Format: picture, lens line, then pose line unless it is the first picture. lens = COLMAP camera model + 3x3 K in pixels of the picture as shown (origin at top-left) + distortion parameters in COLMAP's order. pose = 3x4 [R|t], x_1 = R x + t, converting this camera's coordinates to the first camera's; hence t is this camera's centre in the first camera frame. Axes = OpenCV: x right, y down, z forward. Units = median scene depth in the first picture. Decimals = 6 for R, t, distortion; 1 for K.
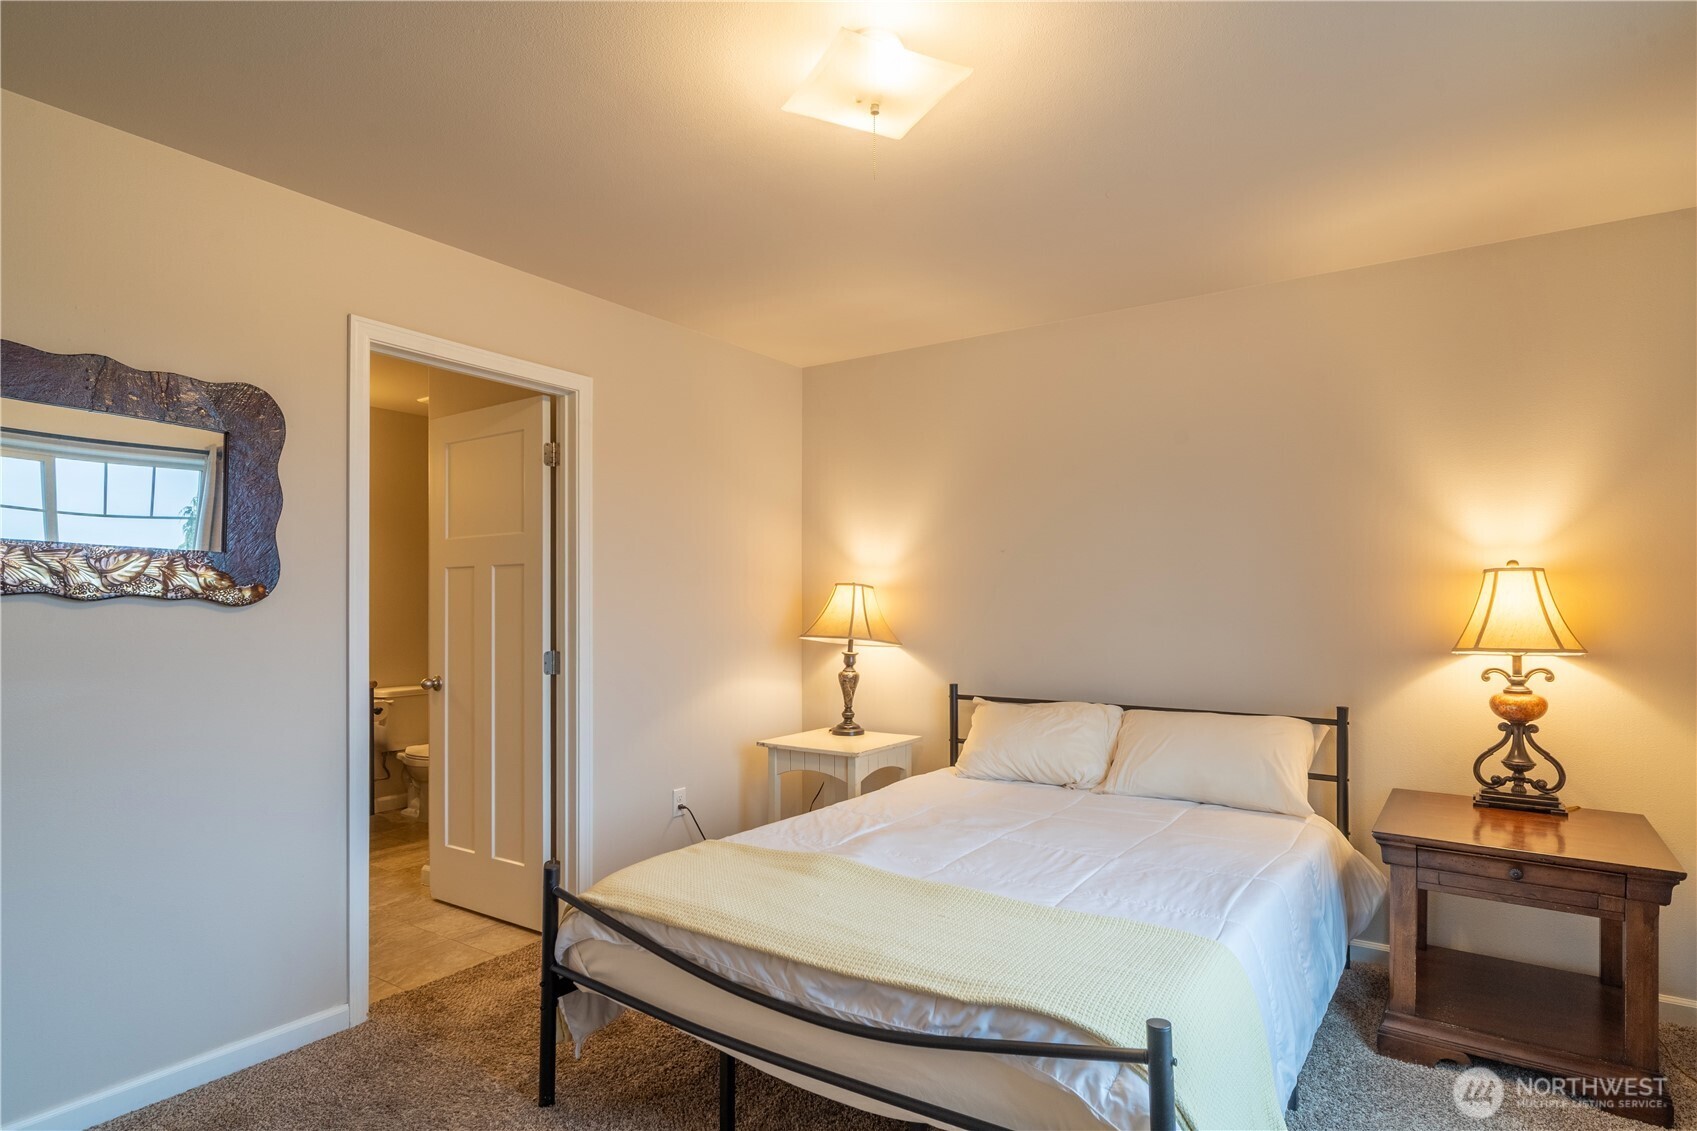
lens RADIAL K [[909.9, 0, 822.1], [0, 909.9, 599.3], [0, 0, 1]] dist [-0.001047, 0.000937]
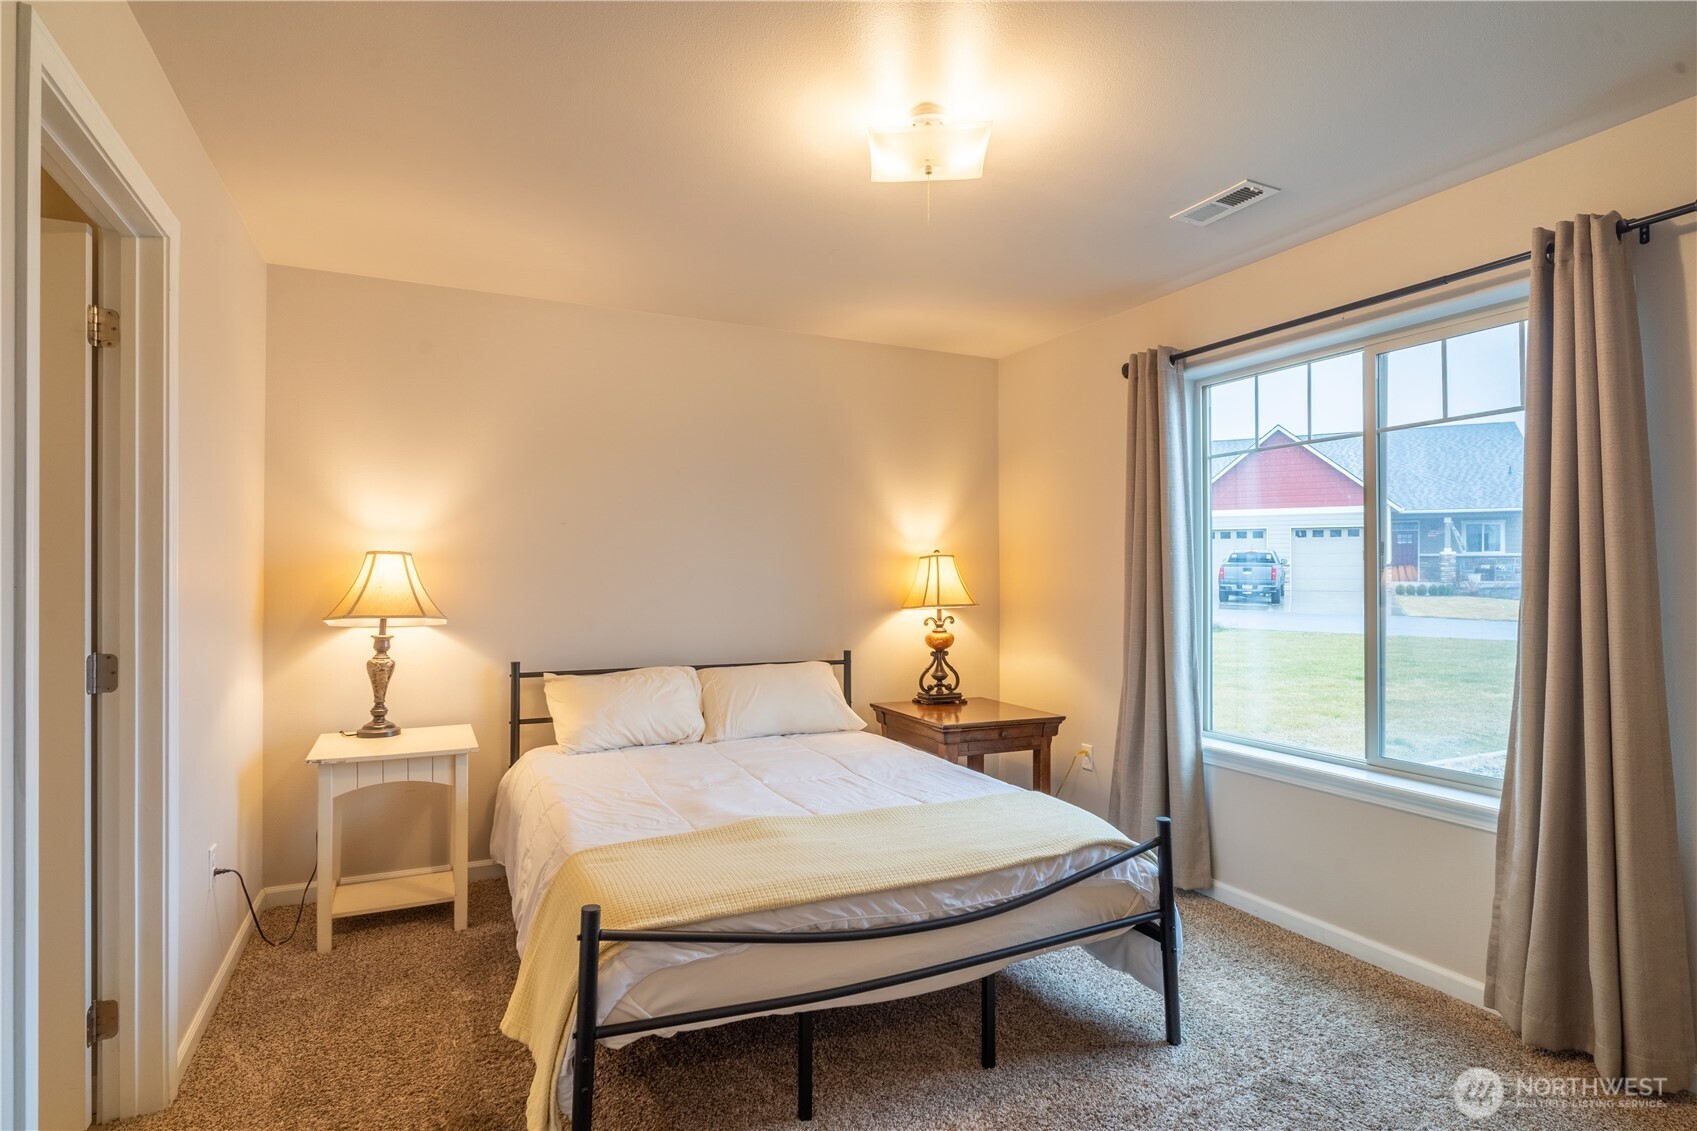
lens RADIAL K [[909.9, 0, 851.9], [0, 909.9, 572.7], [0, 0, 1]] dist [-0.001047, 0.000937]
pose [[0.486065, 0.006381, 0.873899, -0.723776], [-0.004688, 0.999978, -0.004695, 0.005236], [-0.873910, -0.001815, 0.486085, 0.344602]]
